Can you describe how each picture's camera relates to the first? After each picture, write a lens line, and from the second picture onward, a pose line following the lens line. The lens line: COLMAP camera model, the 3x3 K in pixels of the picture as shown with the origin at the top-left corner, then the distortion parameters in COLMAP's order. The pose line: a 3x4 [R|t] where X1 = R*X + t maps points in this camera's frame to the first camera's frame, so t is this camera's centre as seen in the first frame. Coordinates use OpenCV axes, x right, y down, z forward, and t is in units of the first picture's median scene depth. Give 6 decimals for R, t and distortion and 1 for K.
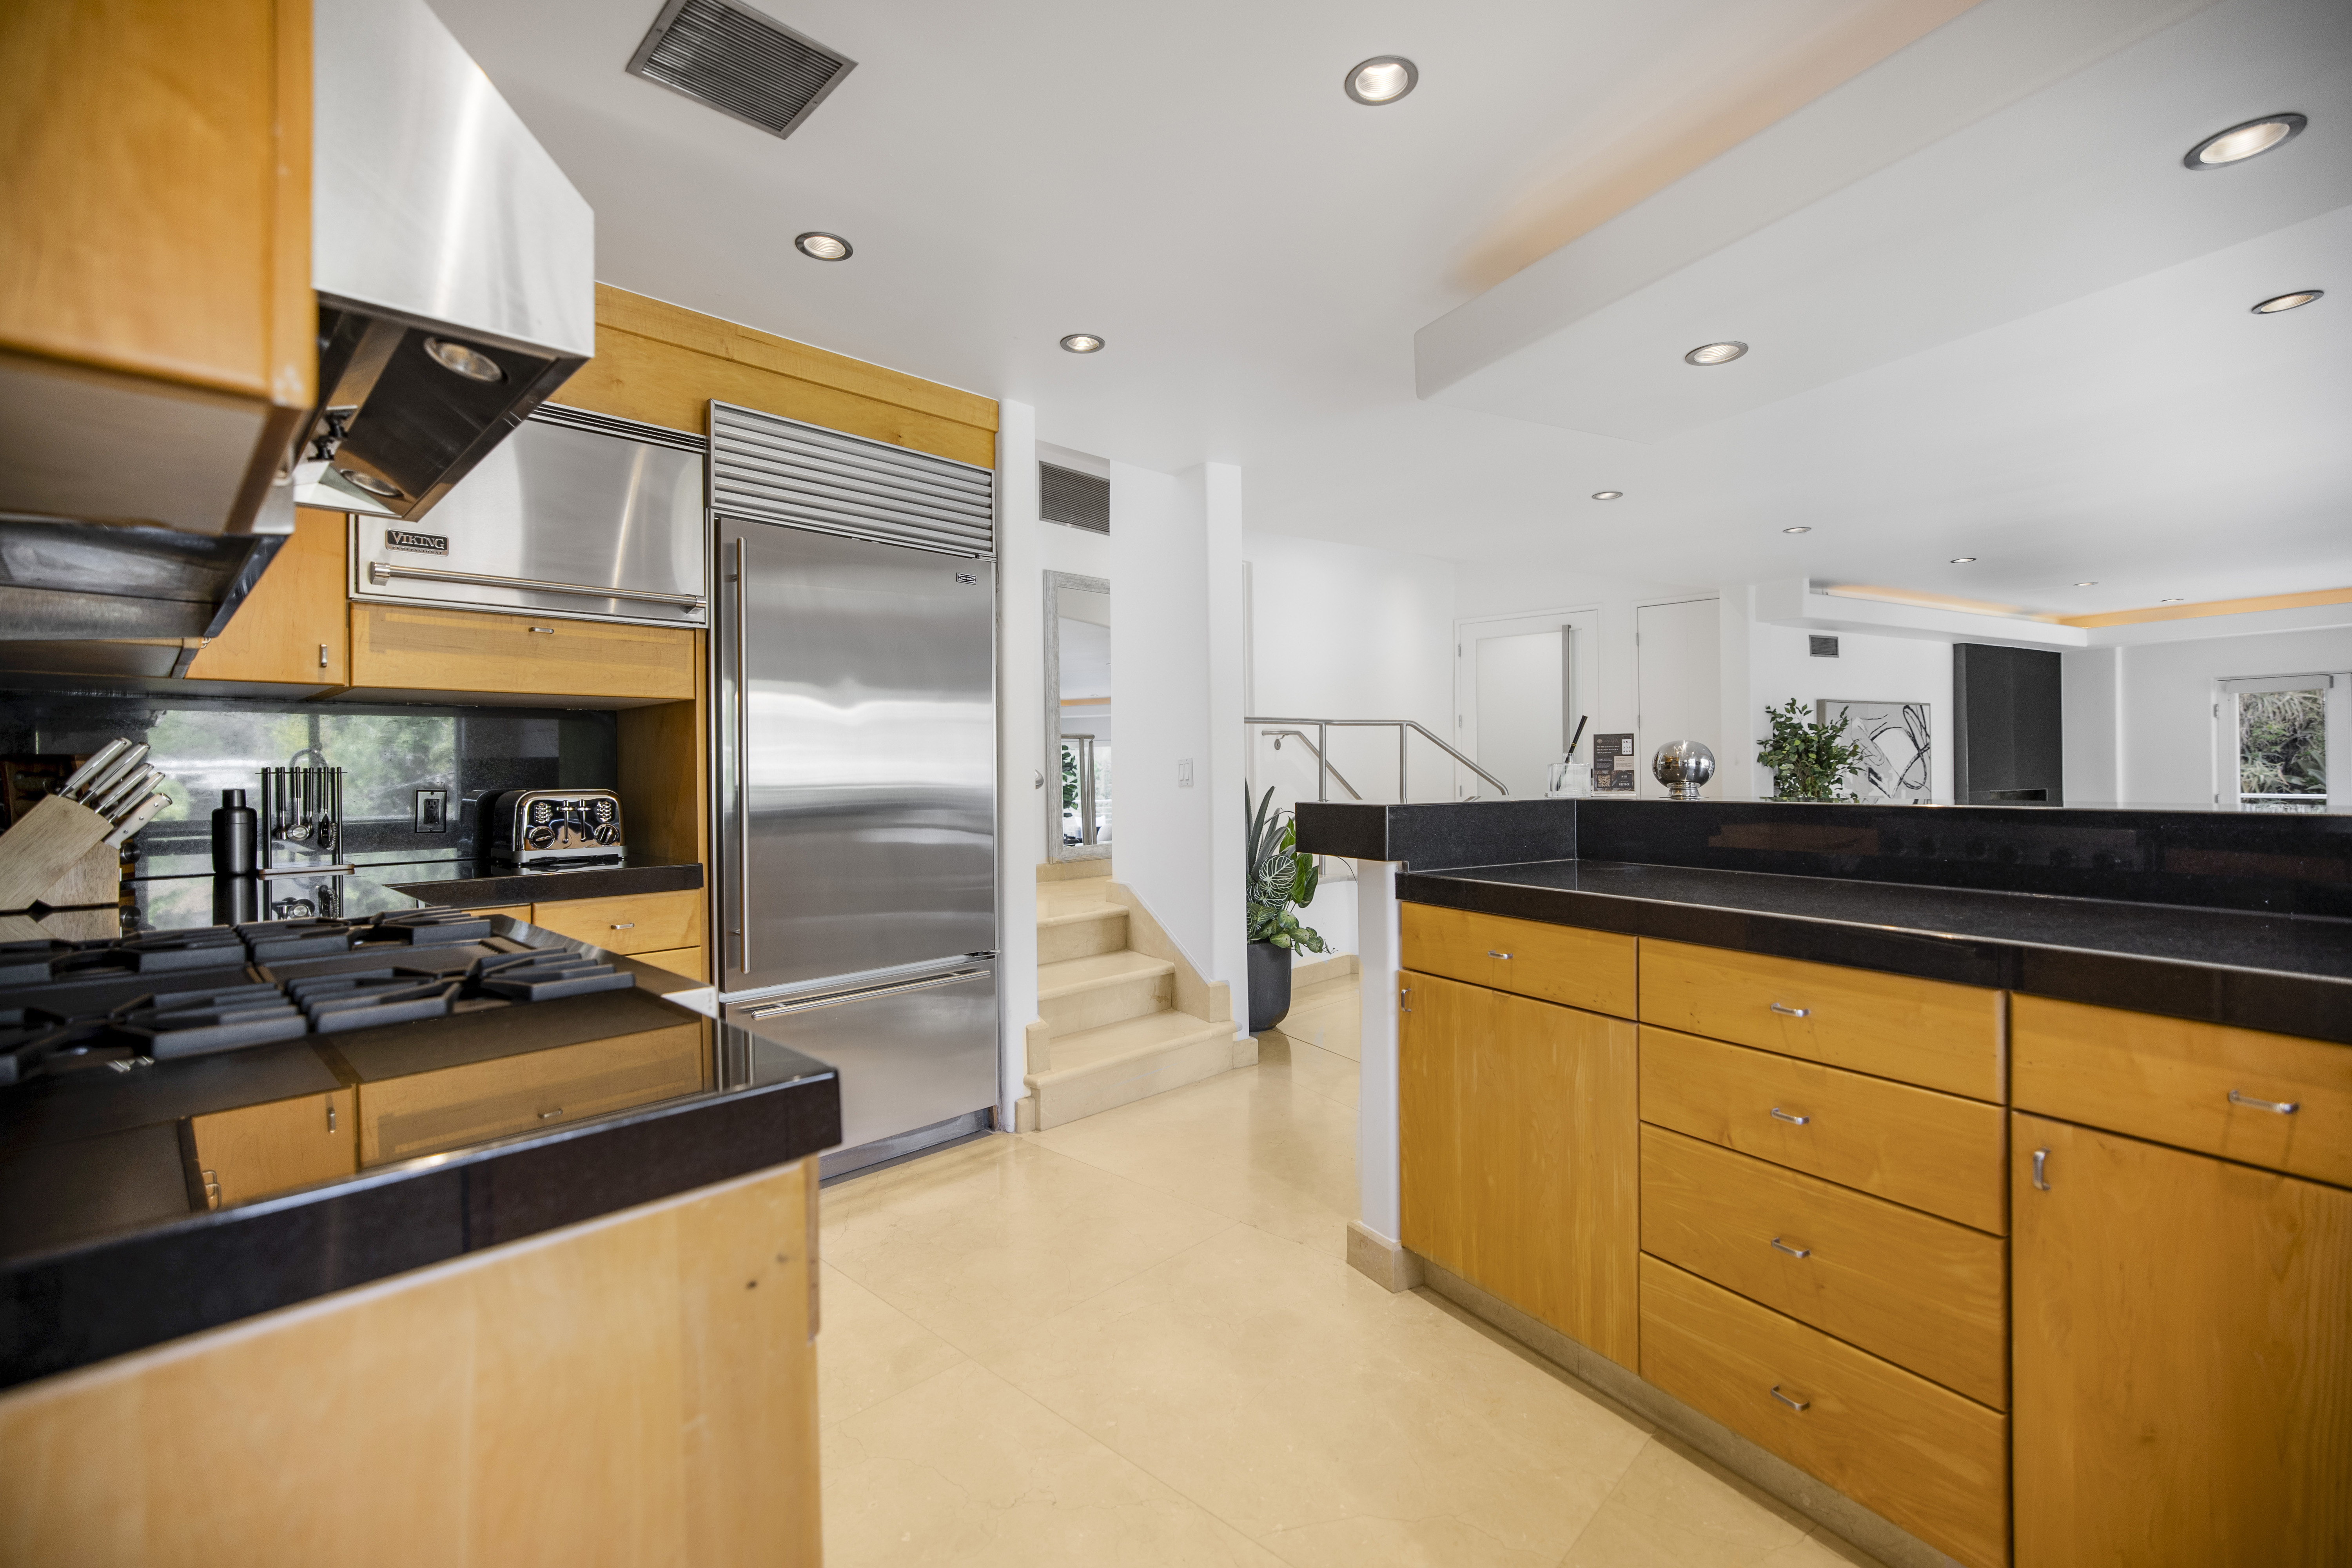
lens RADIAL K [[1018.5, 0, 1163.6], [0, 1018.5, 767.0], [0, 0, 1]] dist [-0.035642, 0.011141]
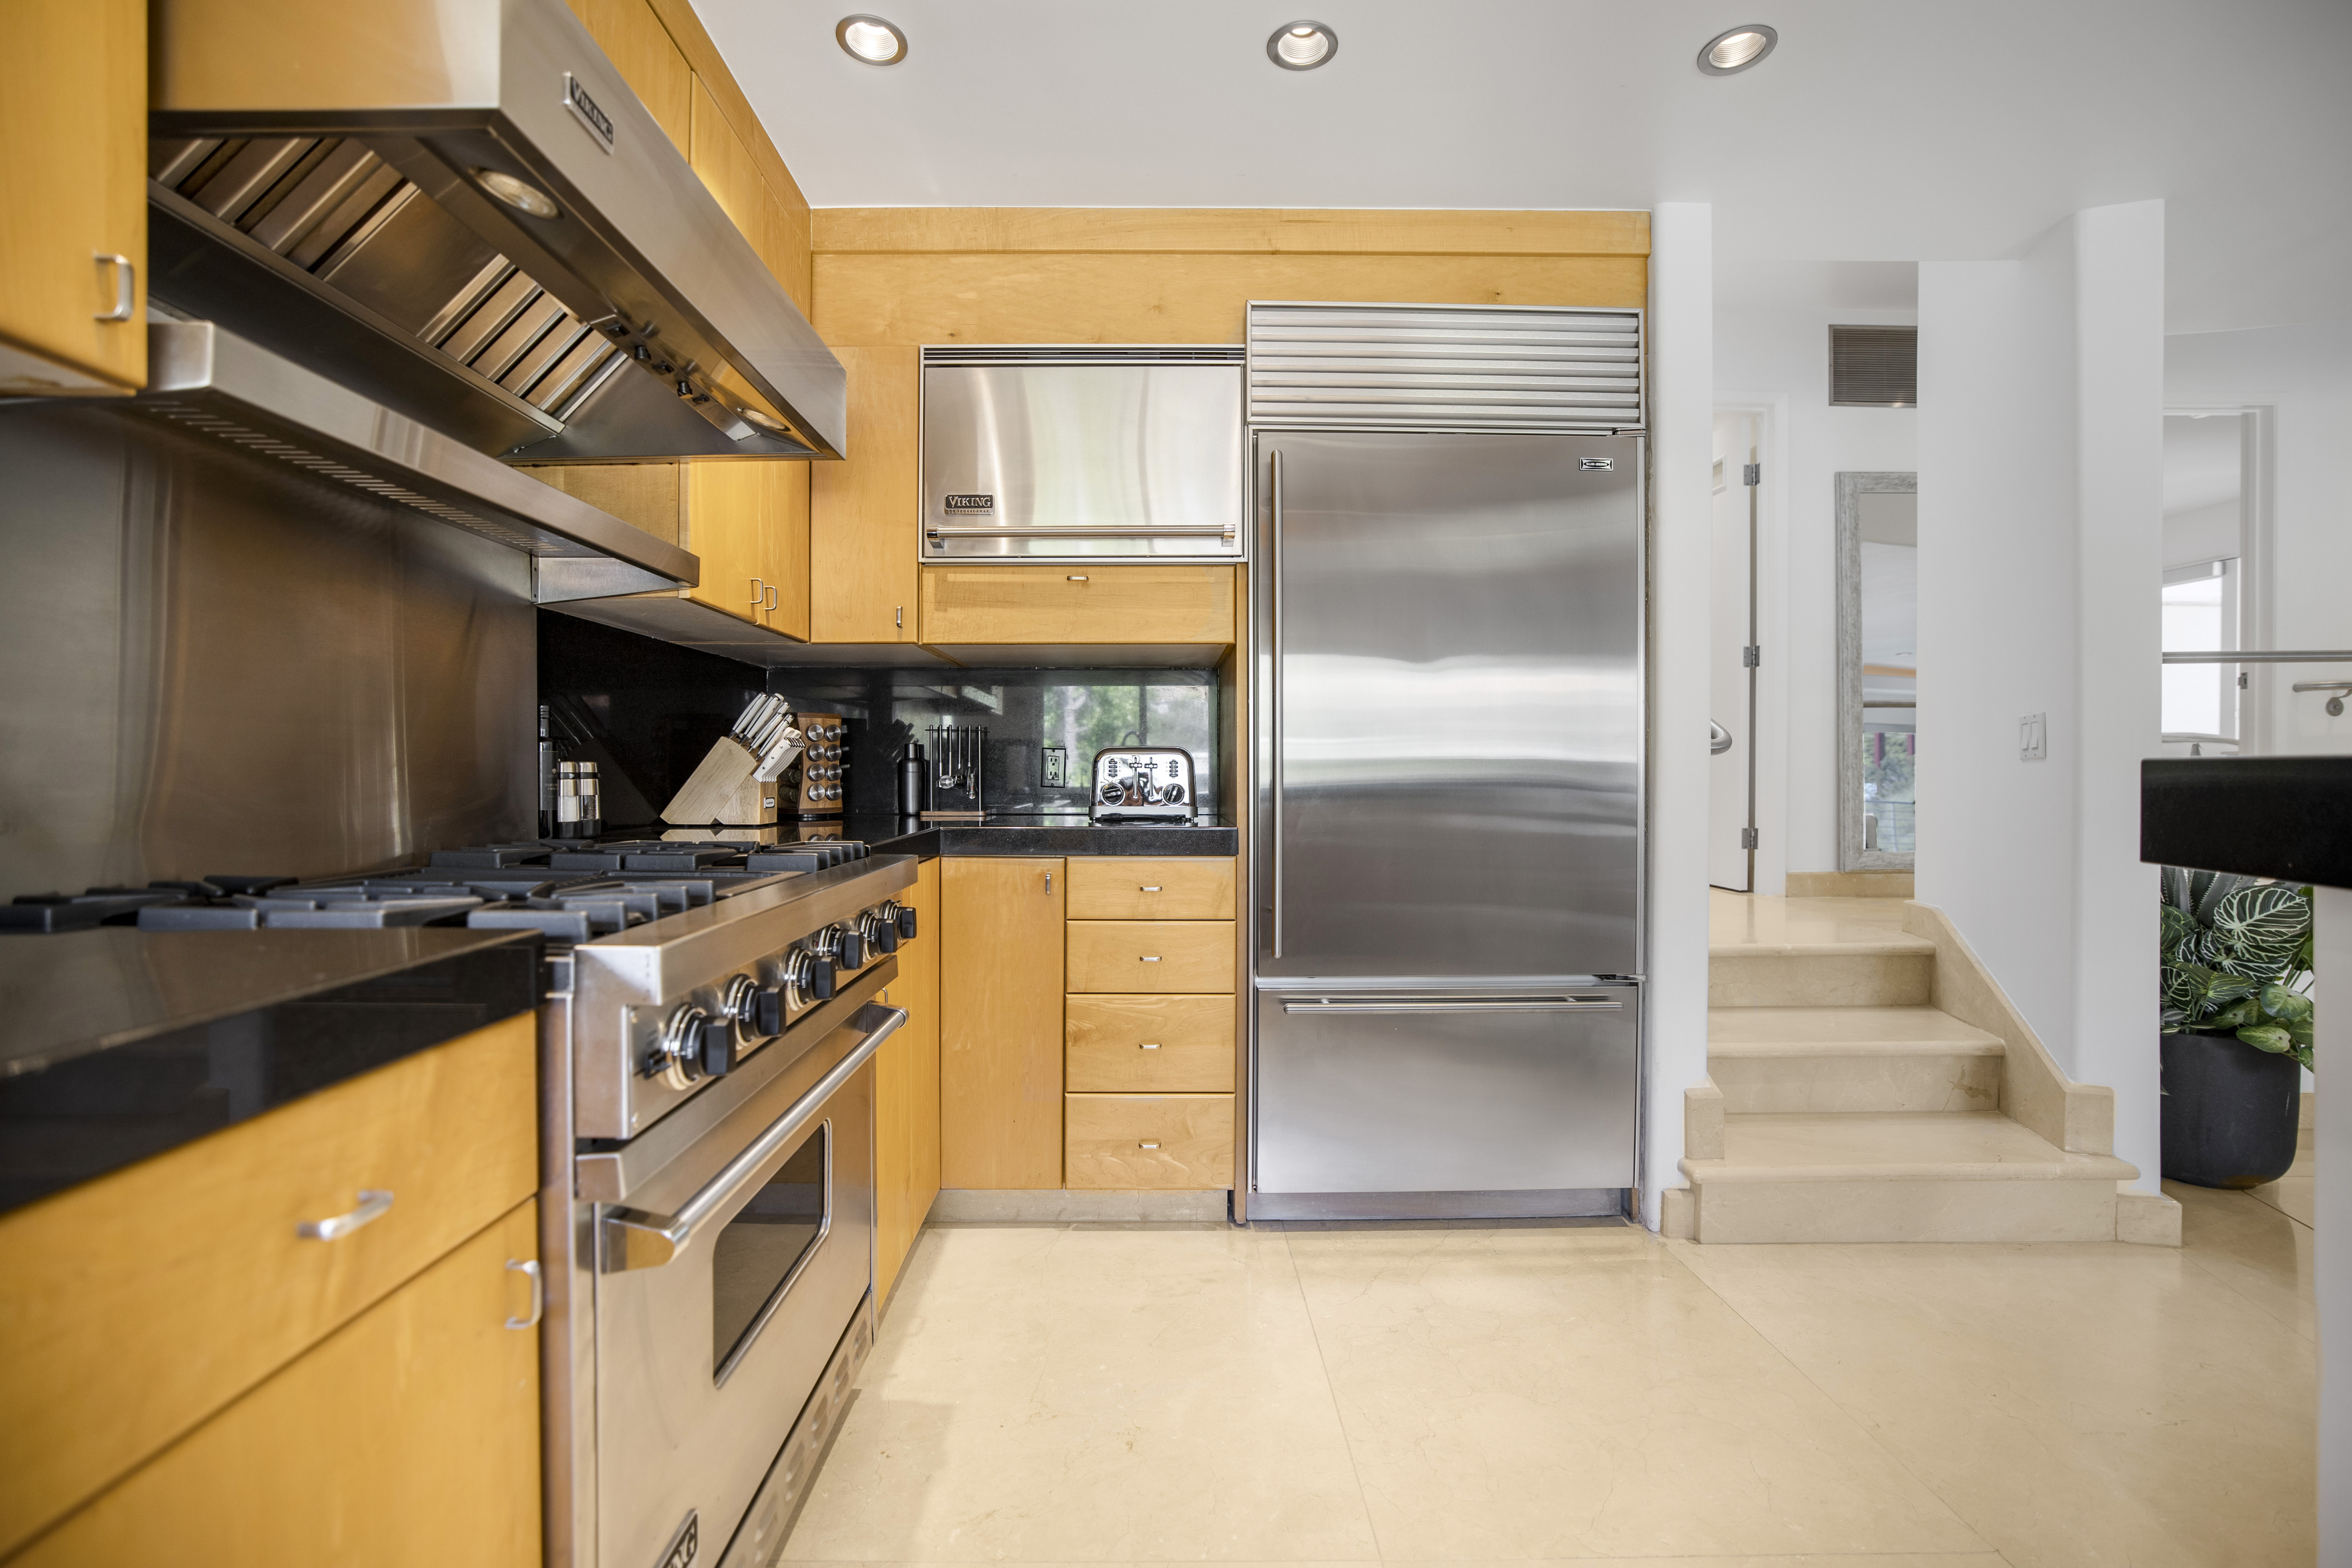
lens RADIAL K [[1018.5, 0, 1150.7], [0, 1018.5, 775.7], [0, 0, 1]] dist [-0.035642, 0.011141]
pose [[0.699636, 0.015757, -0.714326, 0.082722], [-0.005126, 0.999842, 0.017034, 0.022420], [0.714481, -0.008256, 0.699606, 0.203949]]
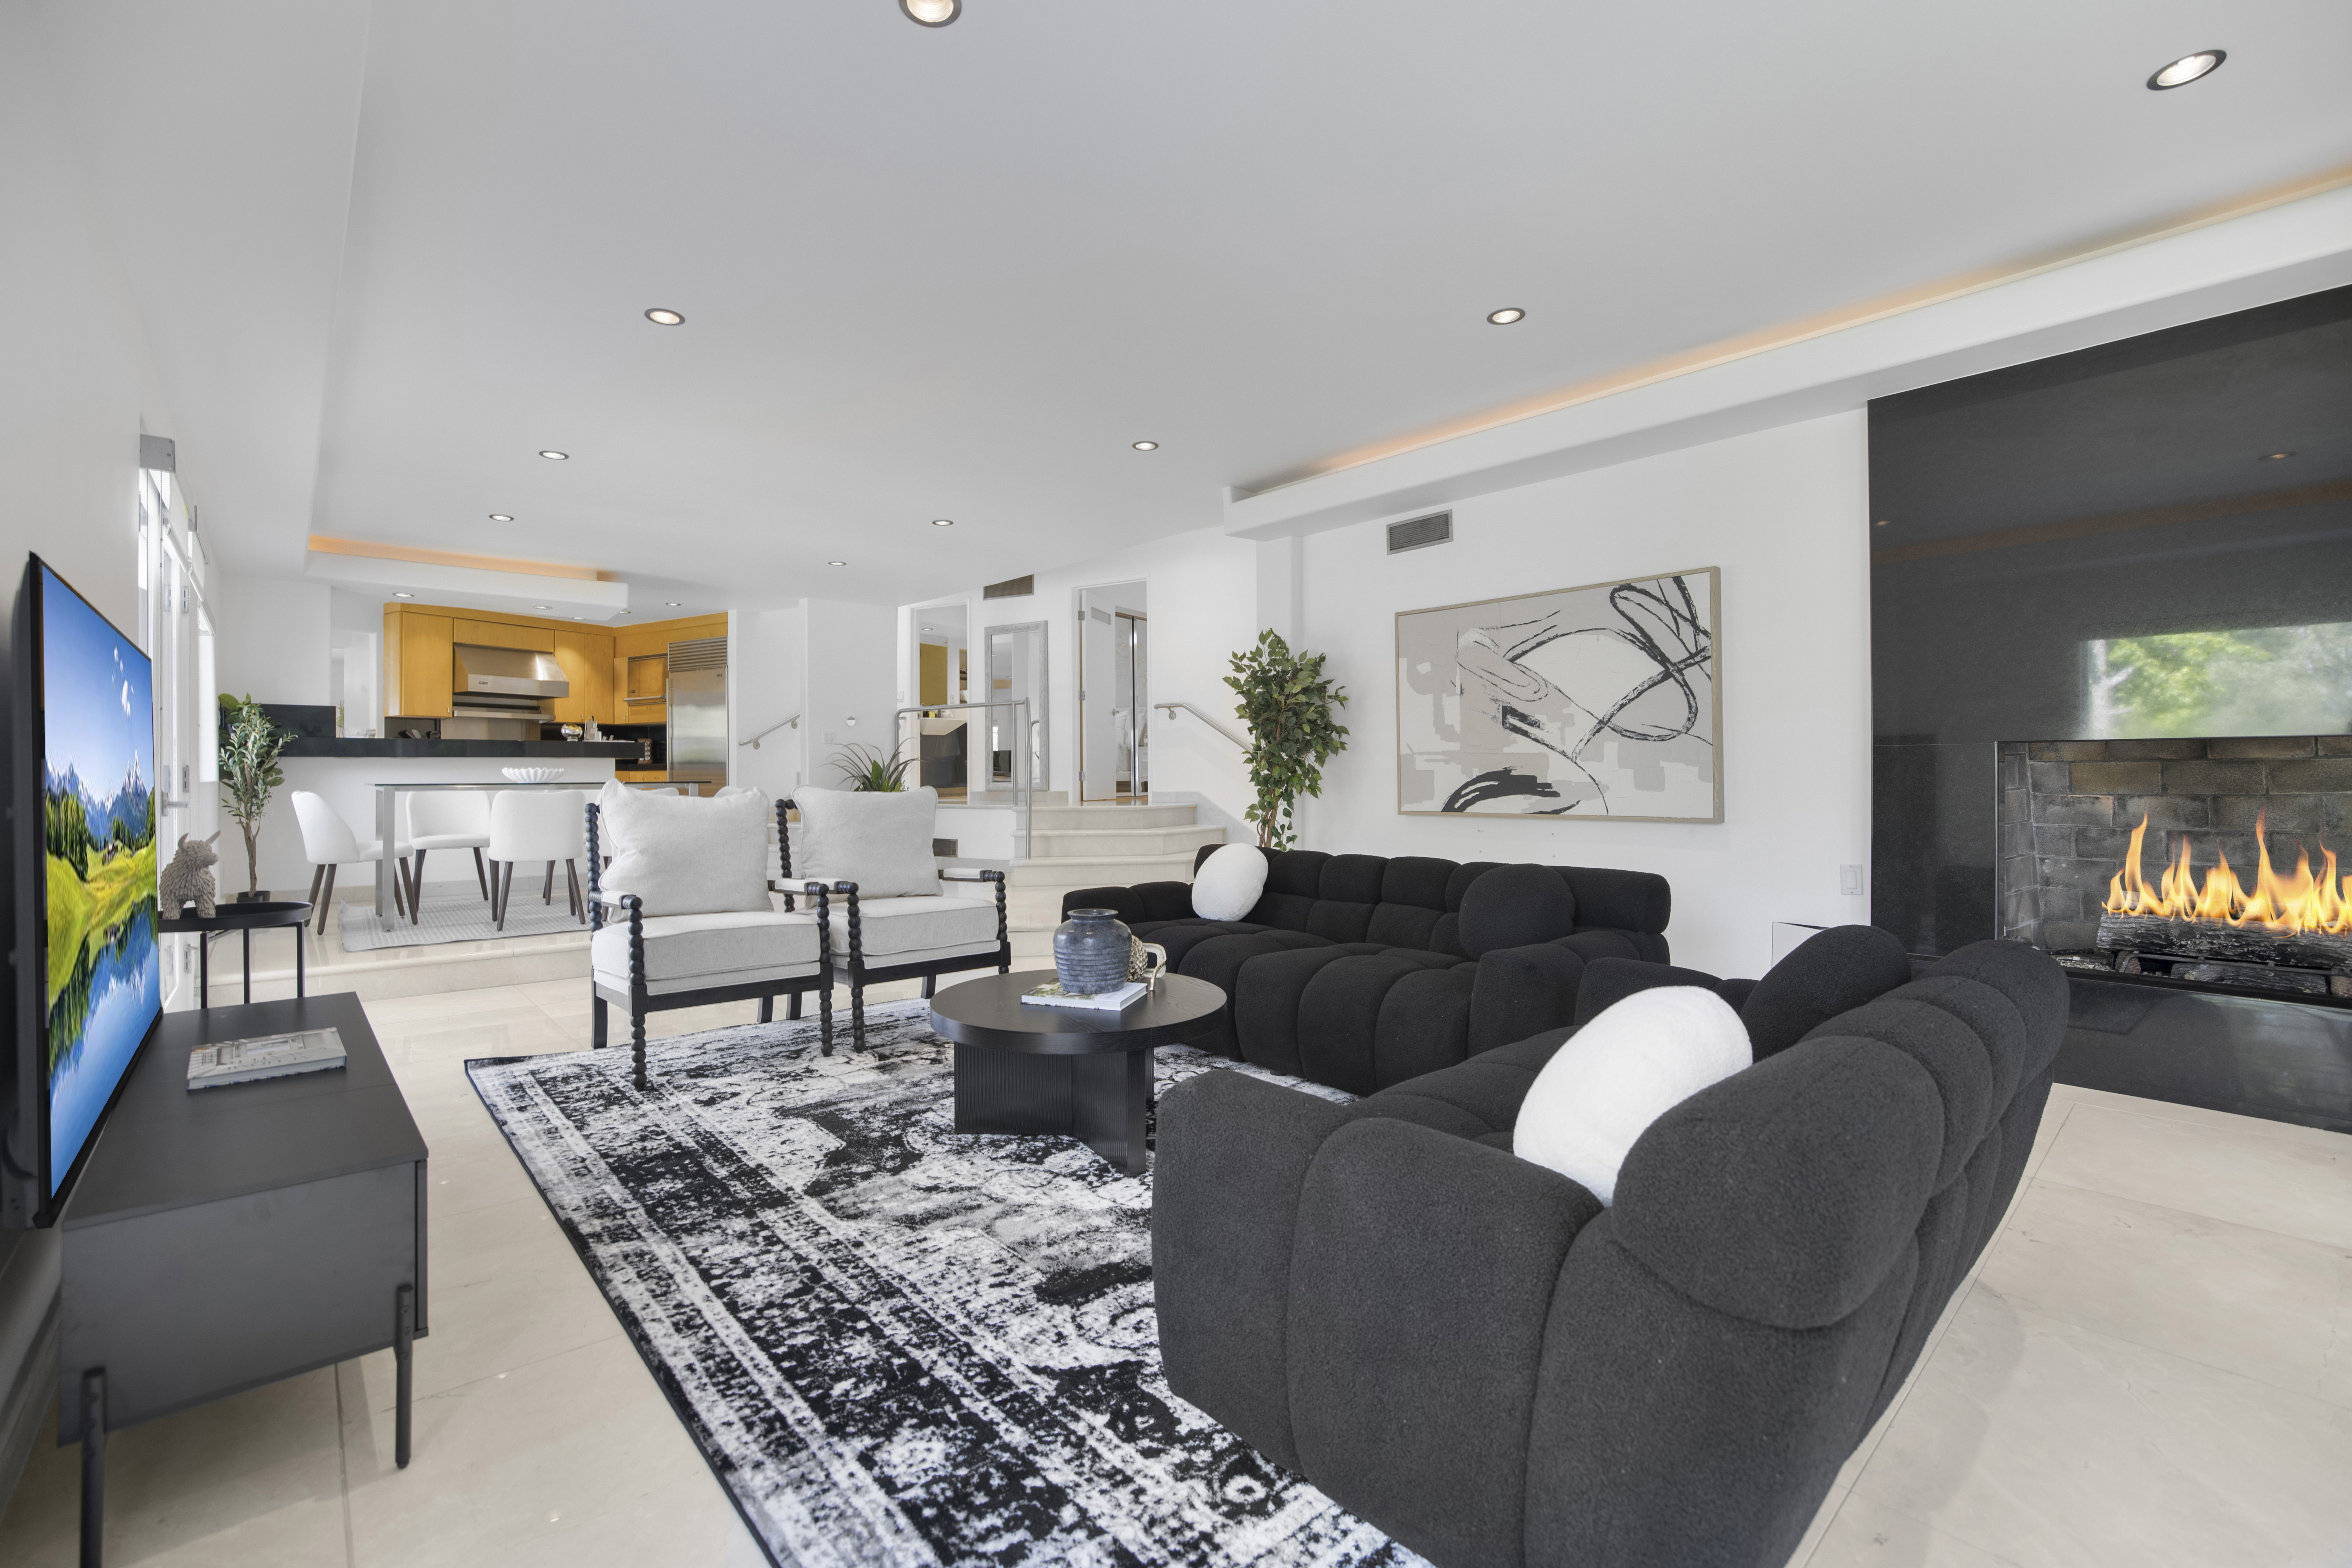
lens RADIAL K [[1018.5, 0, 1183.9], [0, 1018.5, 771.6], [0, 0, 1]] dist [-0.035642, 0.011141]
pose [[0.242981, 0.008291, -0.969996, 2.518935], [0.005697, 0.999934, 0.009974, 0.066422], [0.970014, -0.007949, 0.242918, 1.330690]]
